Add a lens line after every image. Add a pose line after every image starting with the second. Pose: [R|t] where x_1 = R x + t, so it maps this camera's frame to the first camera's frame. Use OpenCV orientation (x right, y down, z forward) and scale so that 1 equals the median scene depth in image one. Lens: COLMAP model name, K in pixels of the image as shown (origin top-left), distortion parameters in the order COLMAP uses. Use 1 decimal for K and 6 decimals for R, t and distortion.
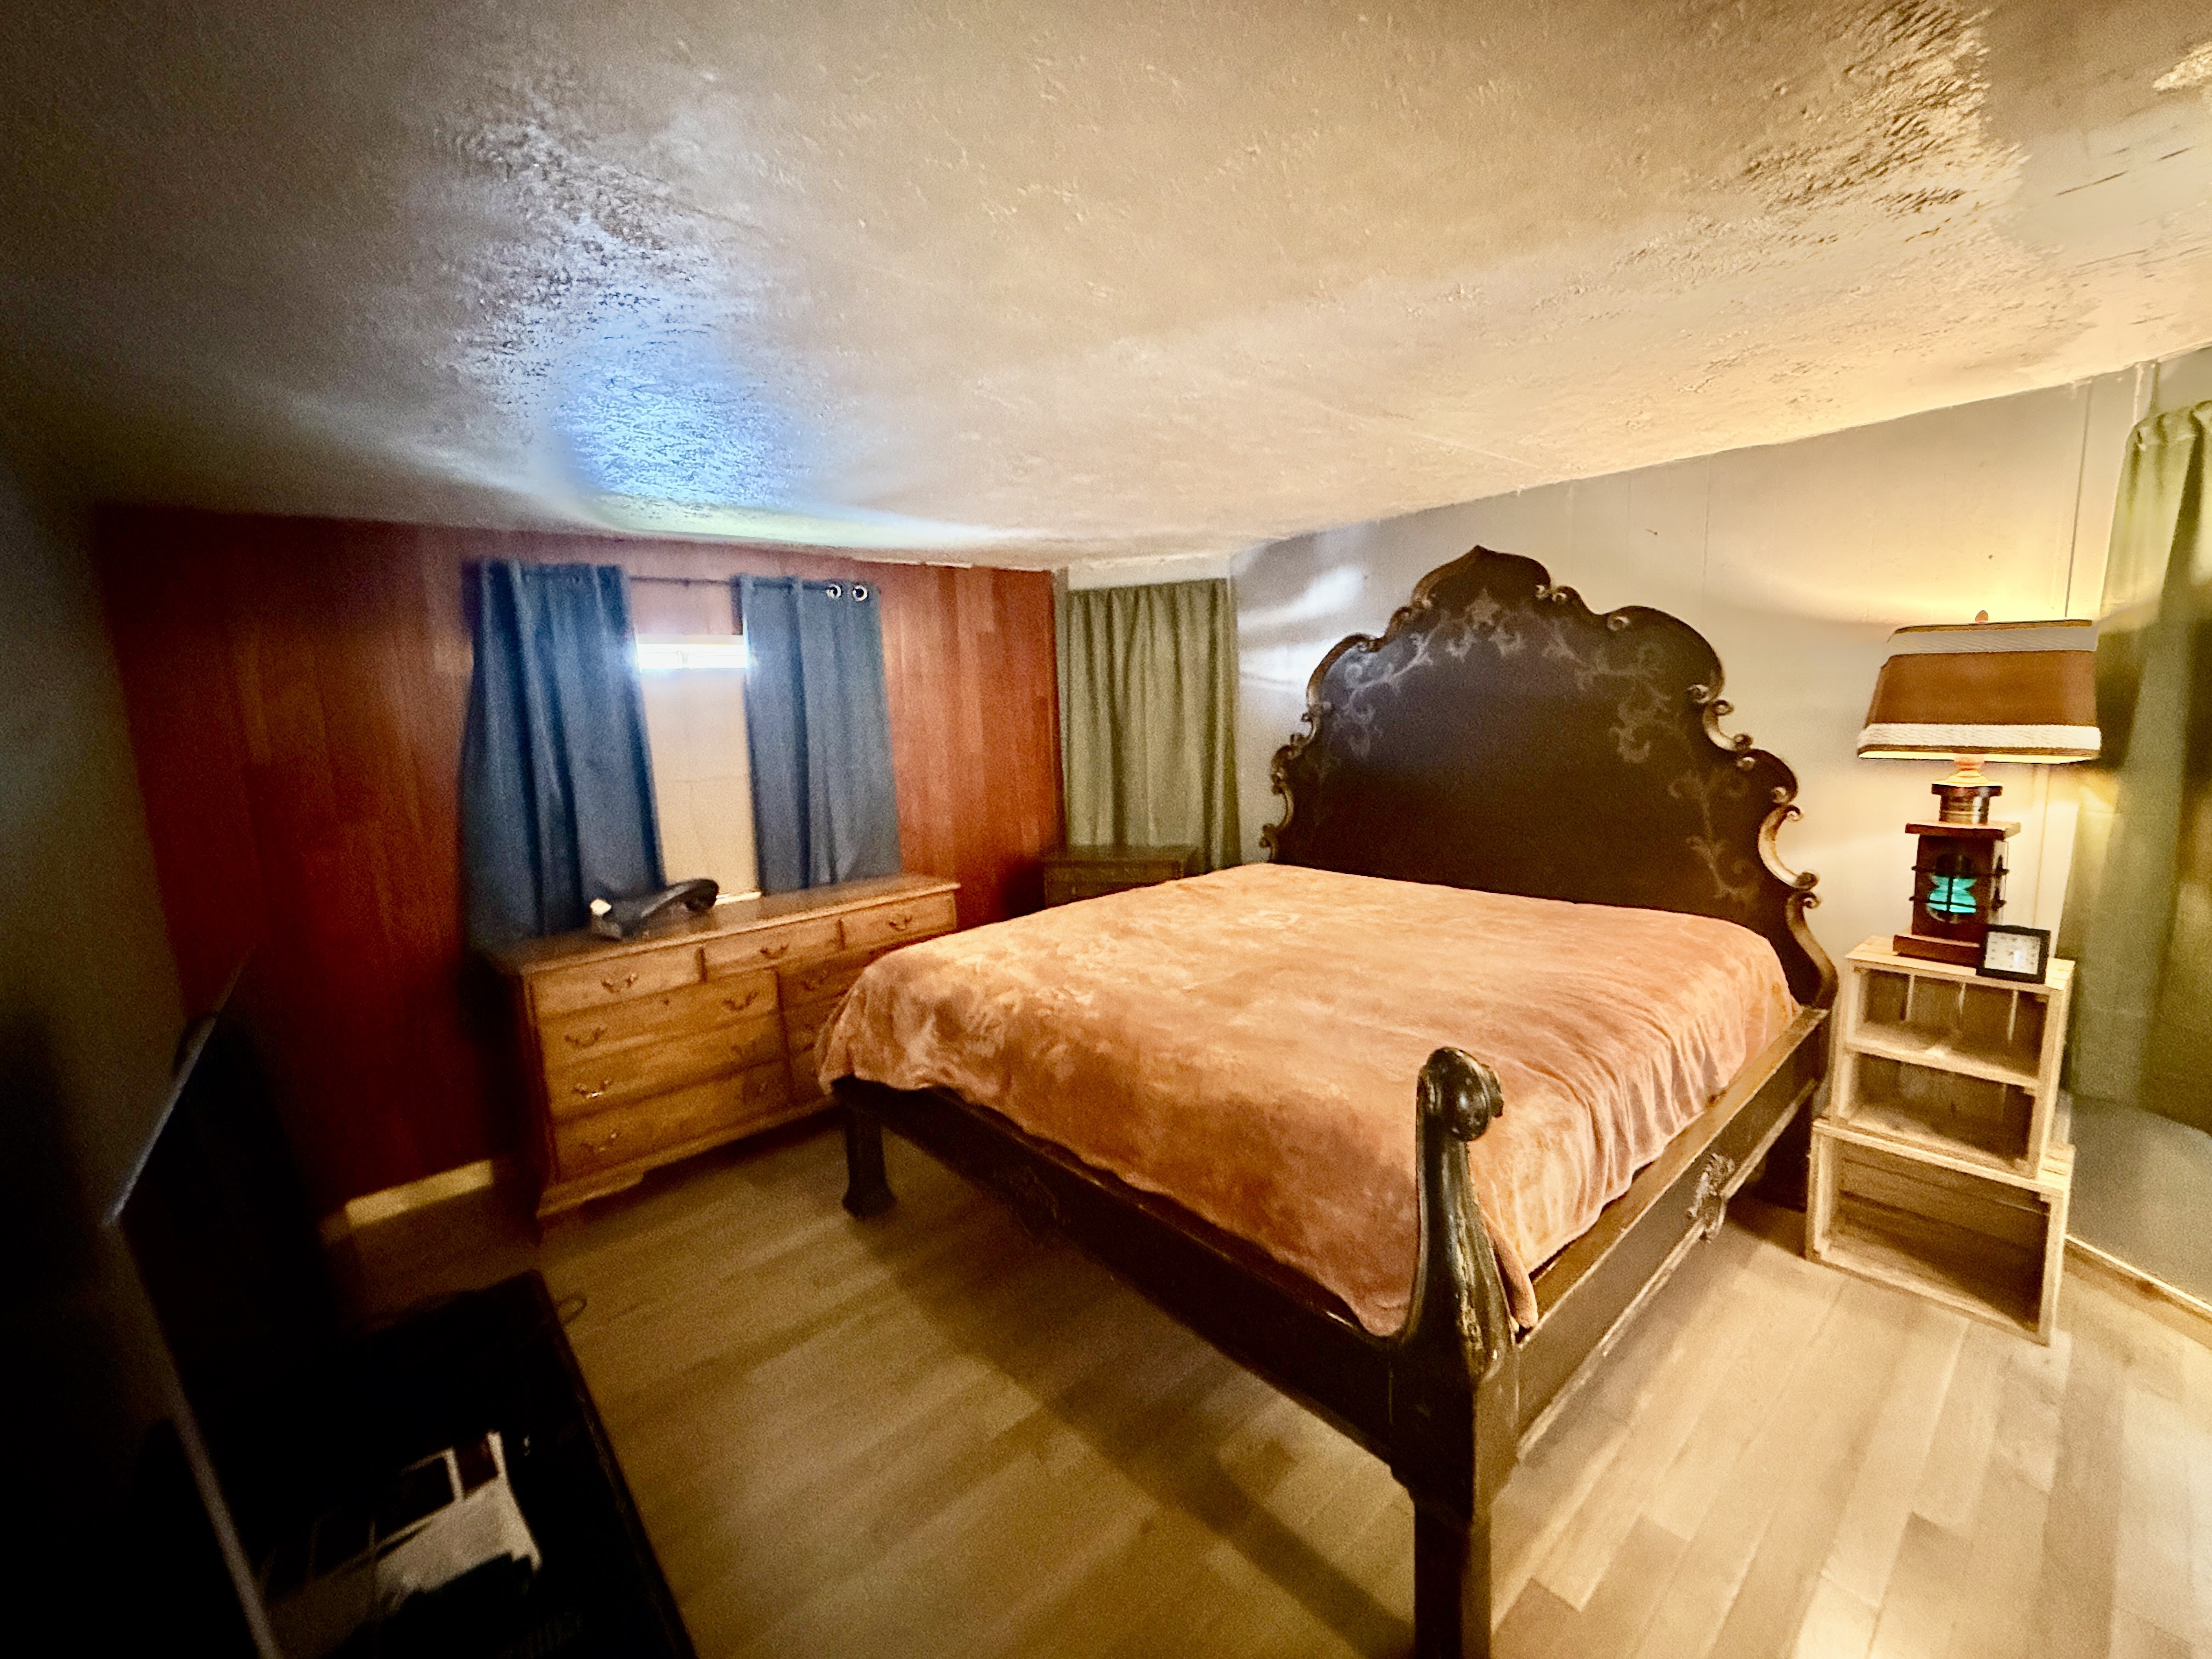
lens RADIAL K [[884.4, 0, 1111.3], [0, 884.4, 842.1], [0, 0, 1]] dist [0.000599, 0.000022]
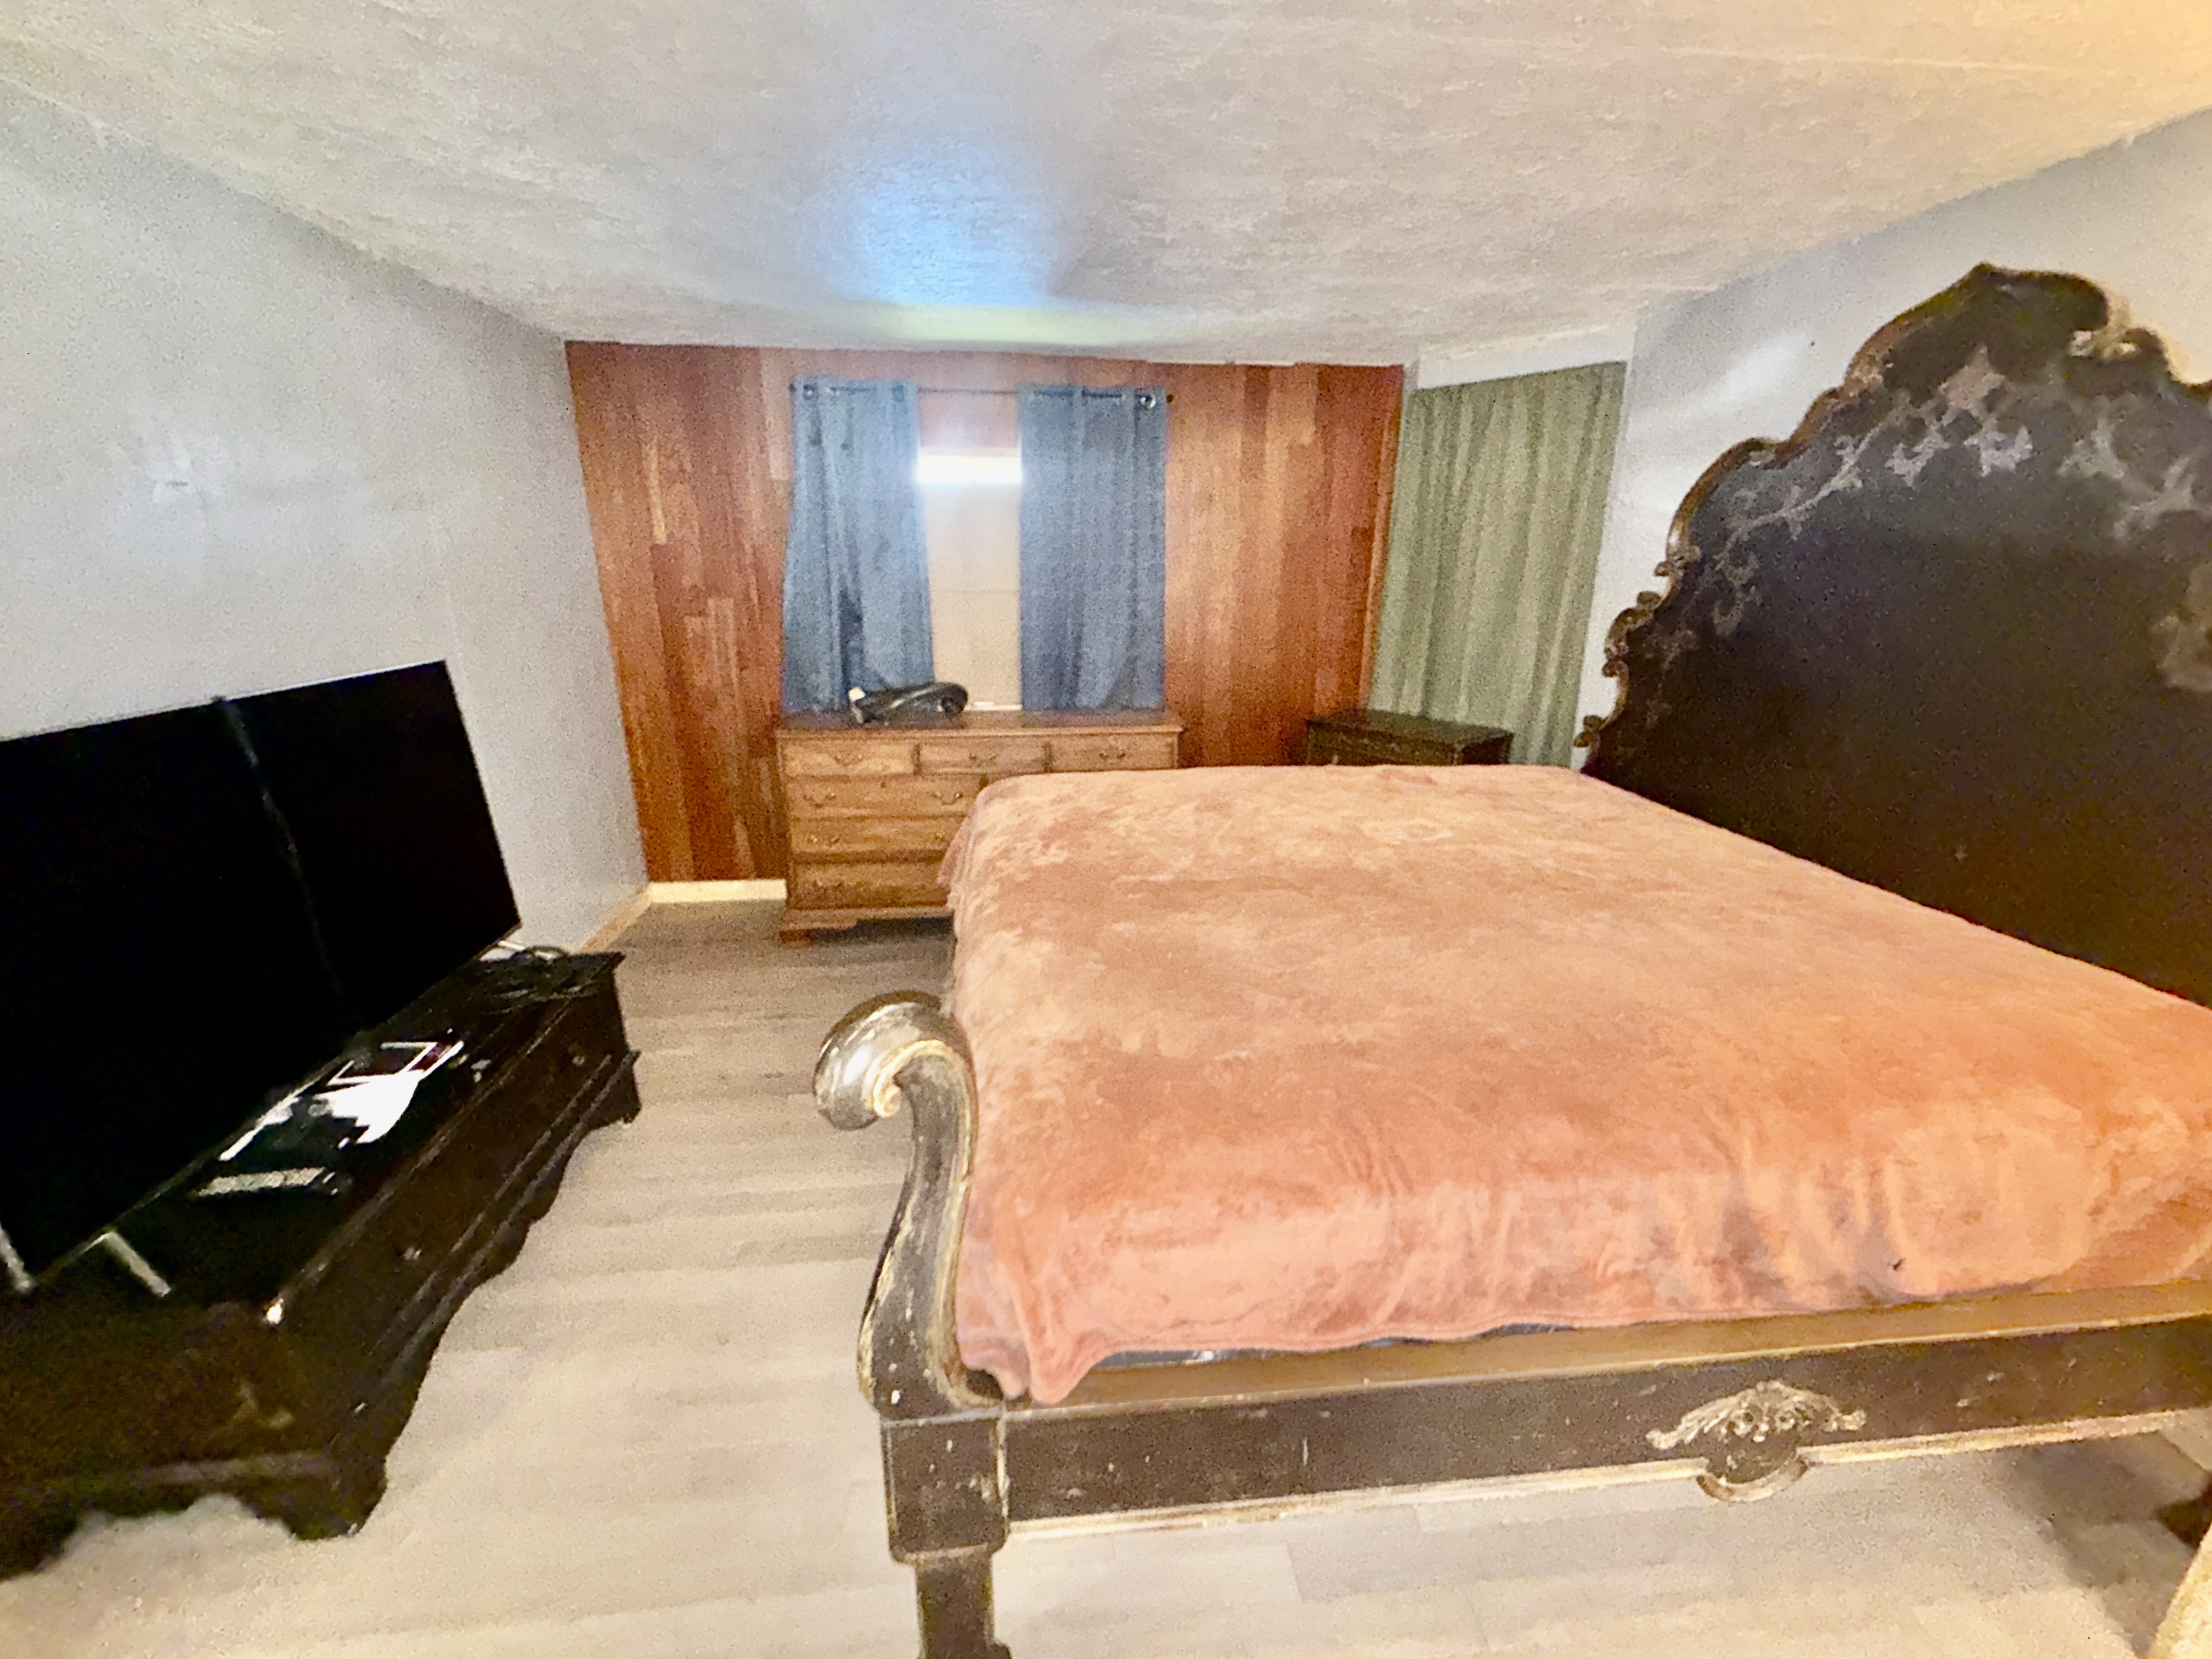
lens RADIAL K [[884.4, 0, 1128.0], [0, 884.4, 839.4], [0, 0, 1]] dist [0.000599, 0.000022]
pose [[0.818129, 0.225807, -0.528844, 0.383541], [-0.132156, 0.968890, 0.209251, -0.033242], [0.559643, -0.101305, 0.822519, 0.226669]]
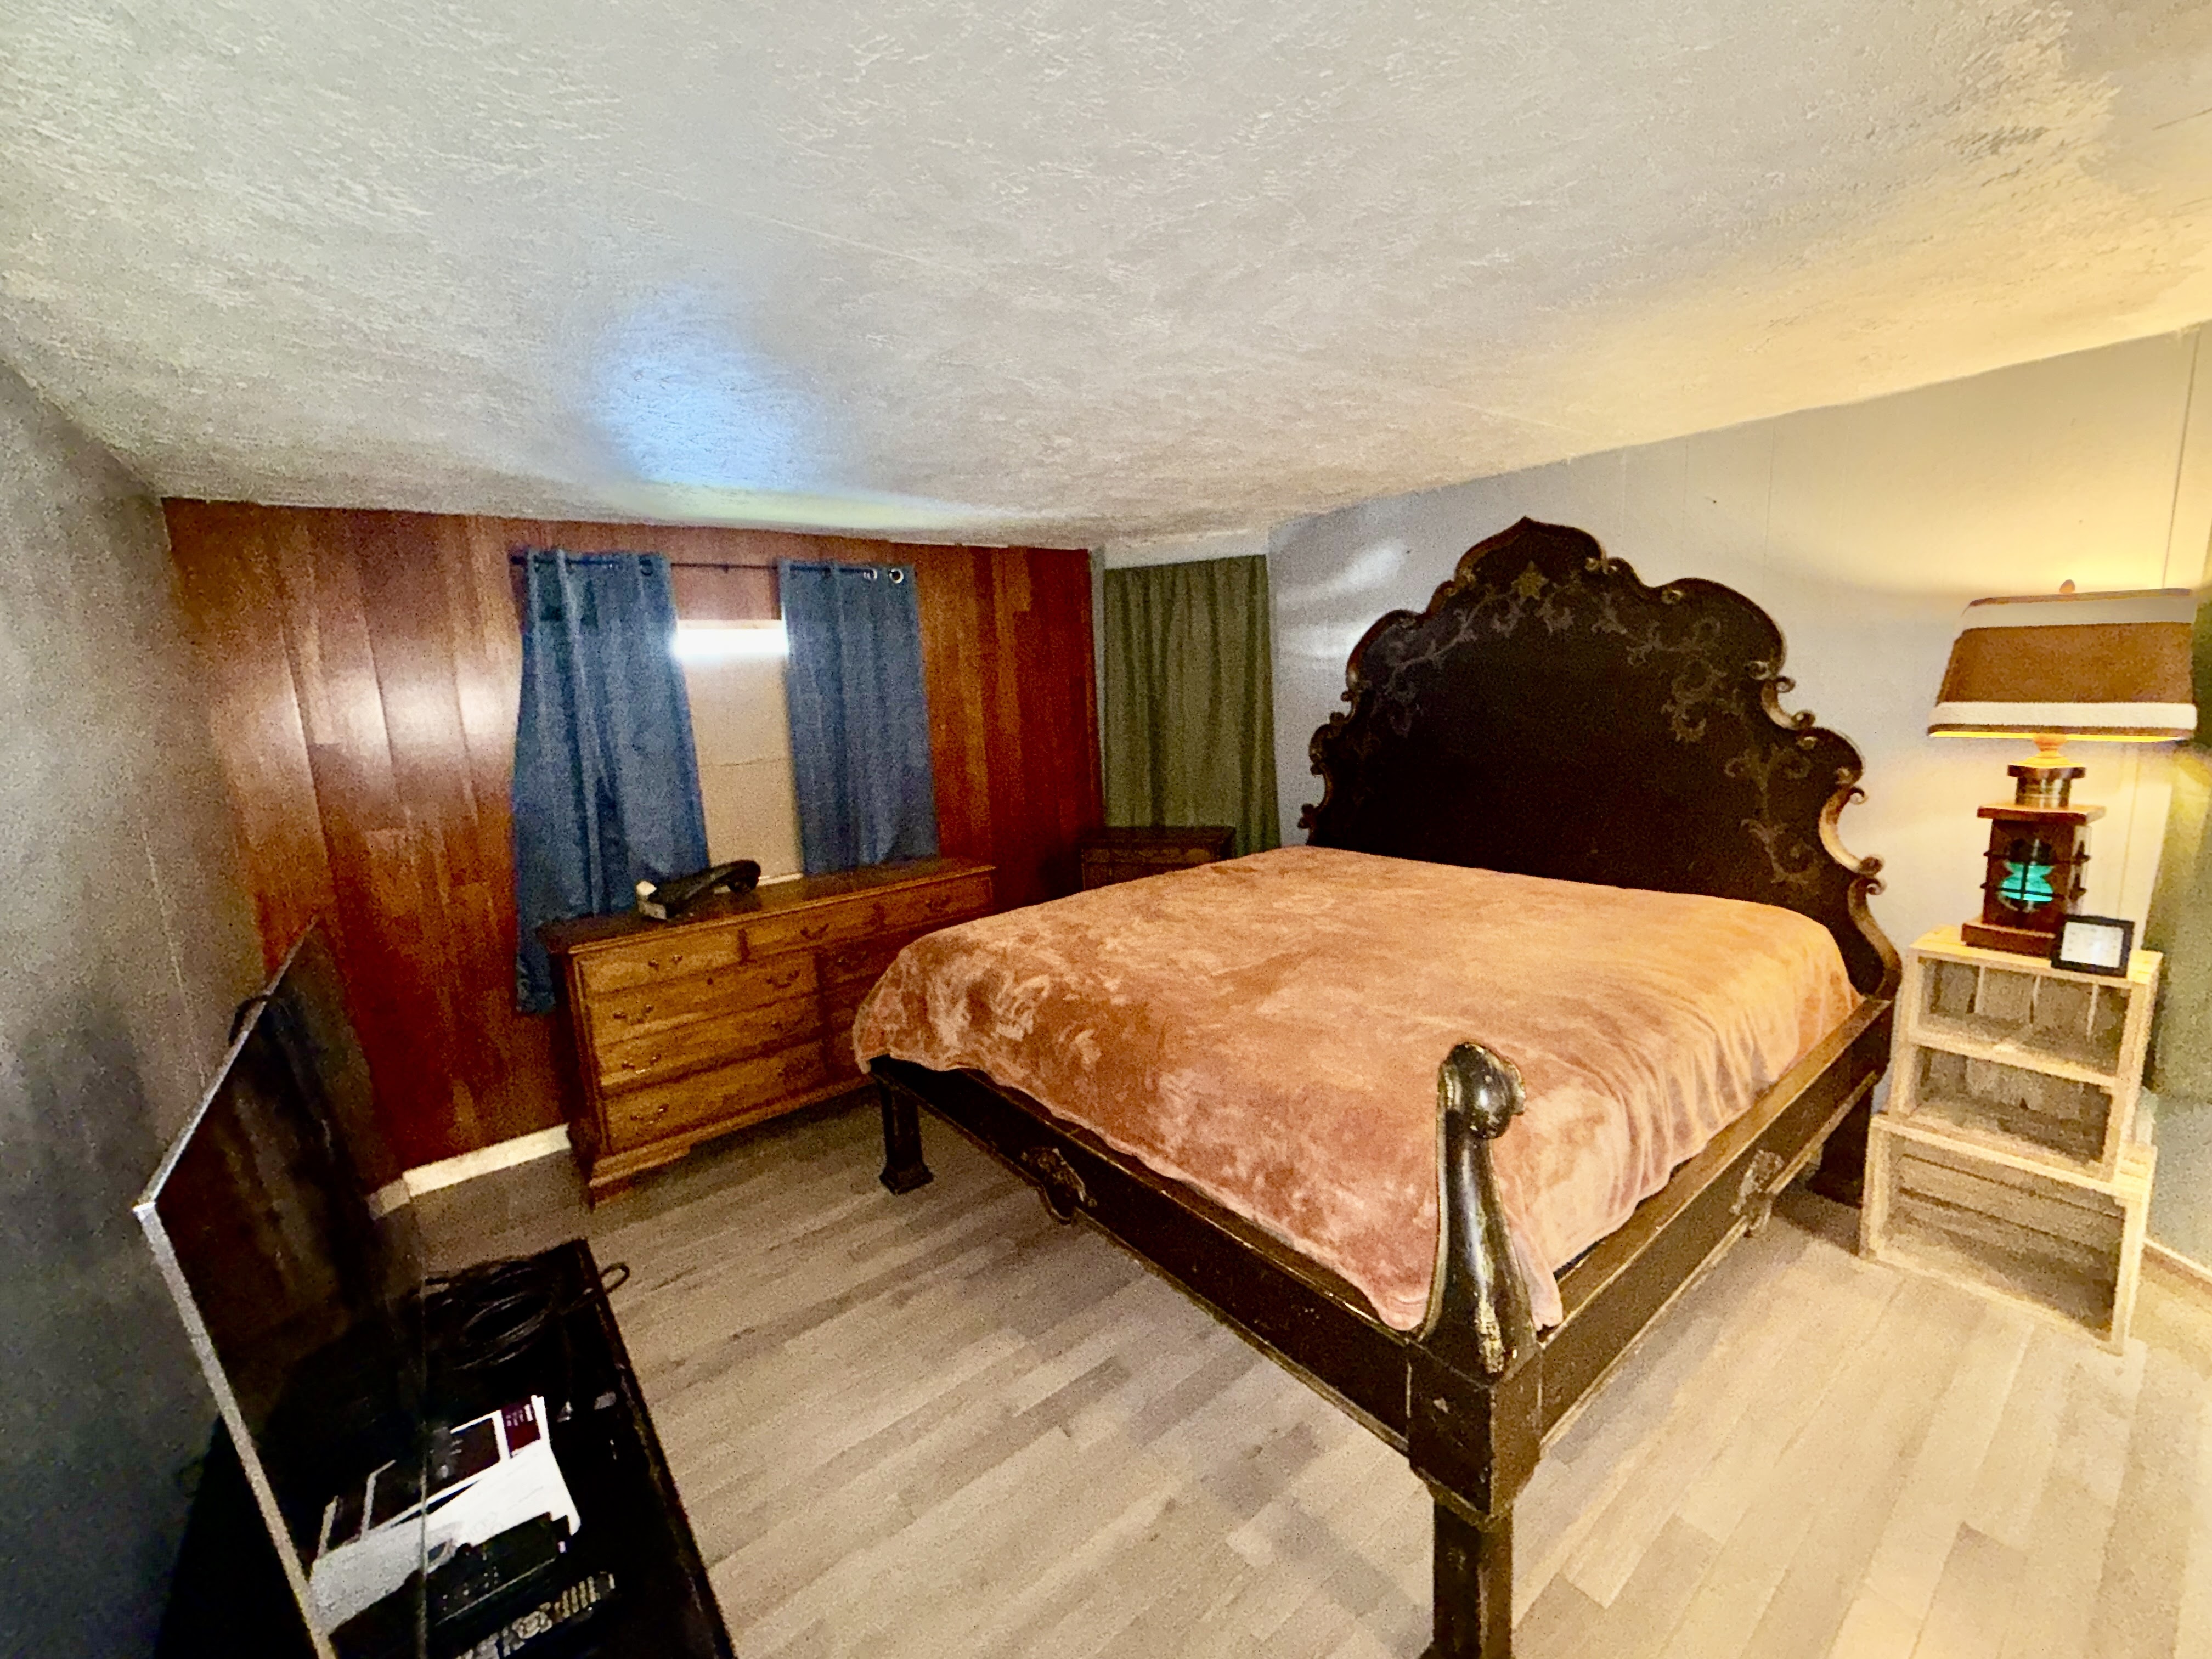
lens RADIAL K [[884.4, 0, 1114.7], [0, 884.4, 840.9], [0, 0, 1]] dist [0.000599, 0.000022]
pose [[0.998693, 0.000541, -0.051099, 0.018487], [0.000796, 0.999658, 0.026141, -0.008350], [0.051095, -0.026147, 0.998351, 0.004310]]
